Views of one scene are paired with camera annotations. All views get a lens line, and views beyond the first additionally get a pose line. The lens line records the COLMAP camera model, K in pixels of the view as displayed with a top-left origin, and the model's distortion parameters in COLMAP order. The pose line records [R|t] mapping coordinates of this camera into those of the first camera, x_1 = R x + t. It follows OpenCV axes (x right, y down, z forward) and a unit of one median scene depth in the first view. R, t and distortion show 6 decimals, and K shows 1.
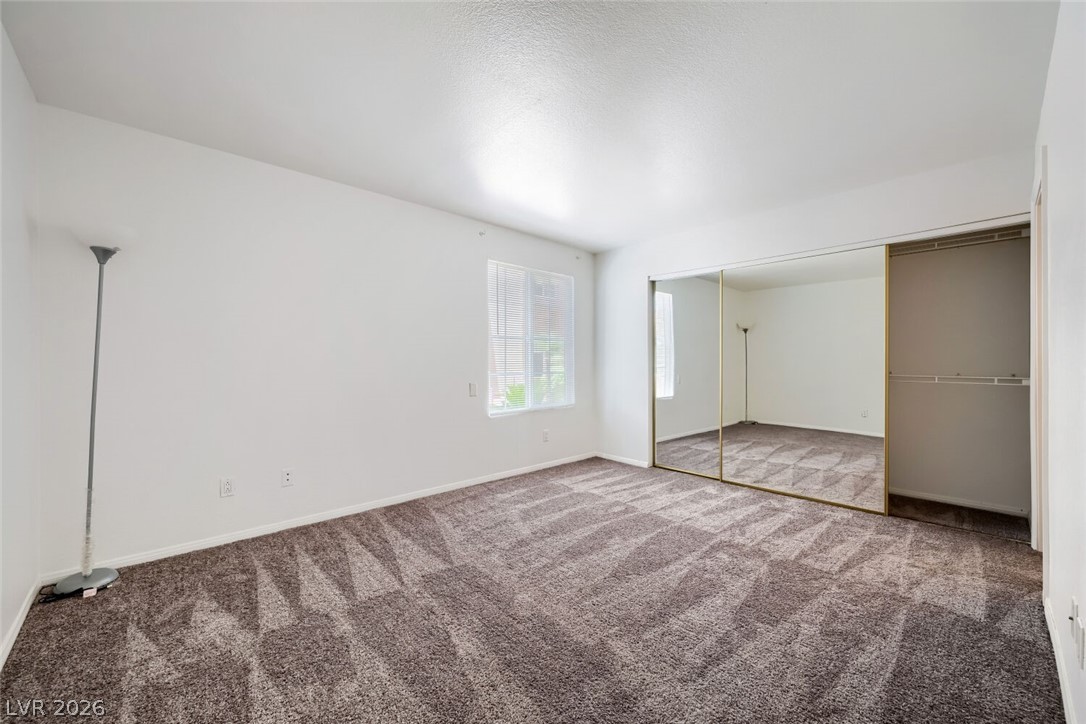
lens RADIAL K [[432.3, 0, 548.5], [0, 432.3, 356.8], [0, 0, 1]] dist [0.003134, 0.001256]
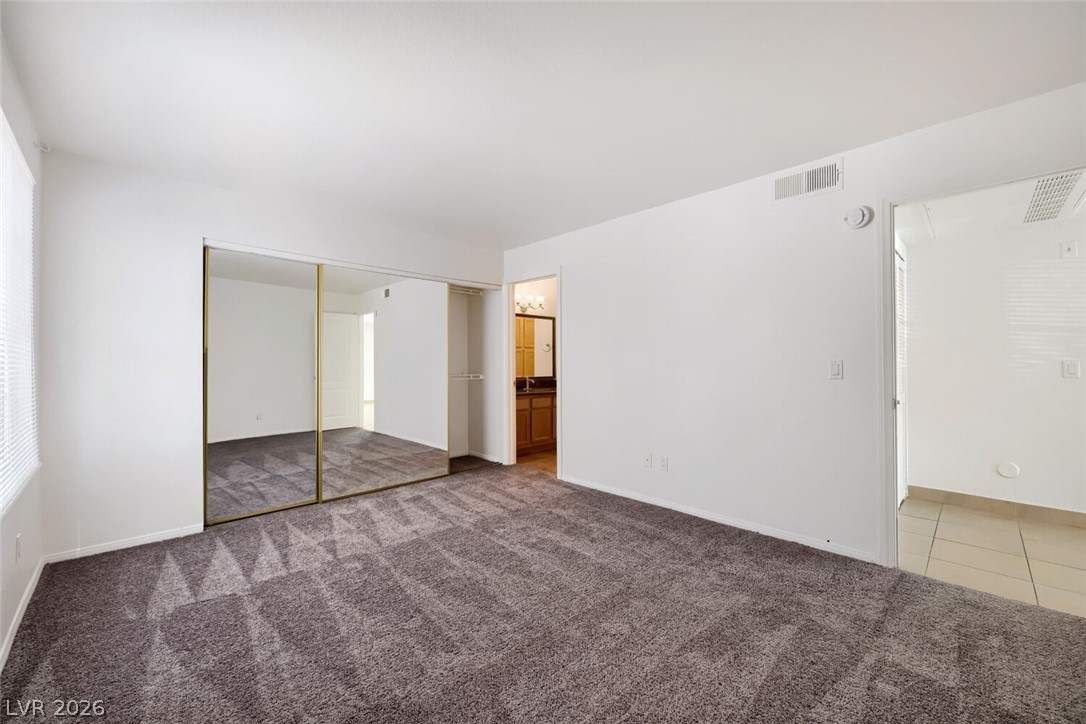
lens RADIAL K [[432.3, 0, 543.4], [0, 432.3, 363.0], [0, 0, 1]] dist [0.003134, 0.001256]
pose [[-0.015352, -0.001752, 0.999881, -0.595869], [-0.003942, 0.999991, 0.001692, -0.001741], [-0.999874, -0.003915, -0.015359, 0.682928]]
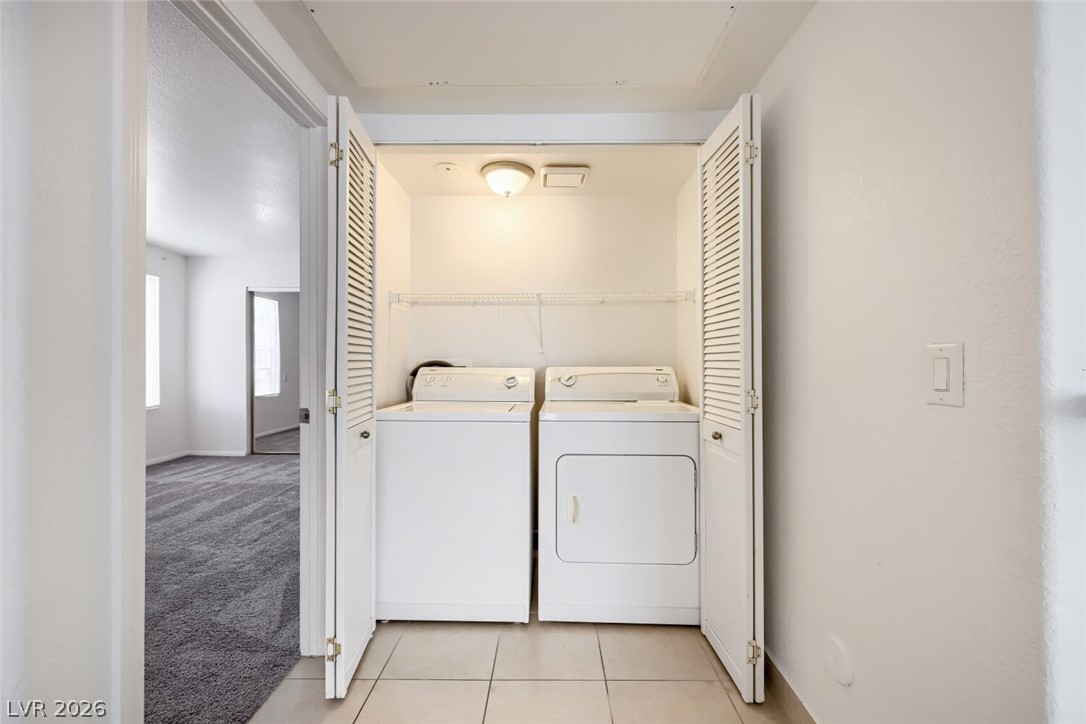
lens RADIAL K [[432.3, 0, 539.5], [0, 432.3, 354.8], [0, 0, 1]] dist [0.003134, 0.001256]
pose [[0.711712, 0.000422, 0.702471, -0.027904], [0.002579, 0.999992, -0.003213, -0.004157], [-0.702466, 0.004098, 0.711705, -0.487157]]
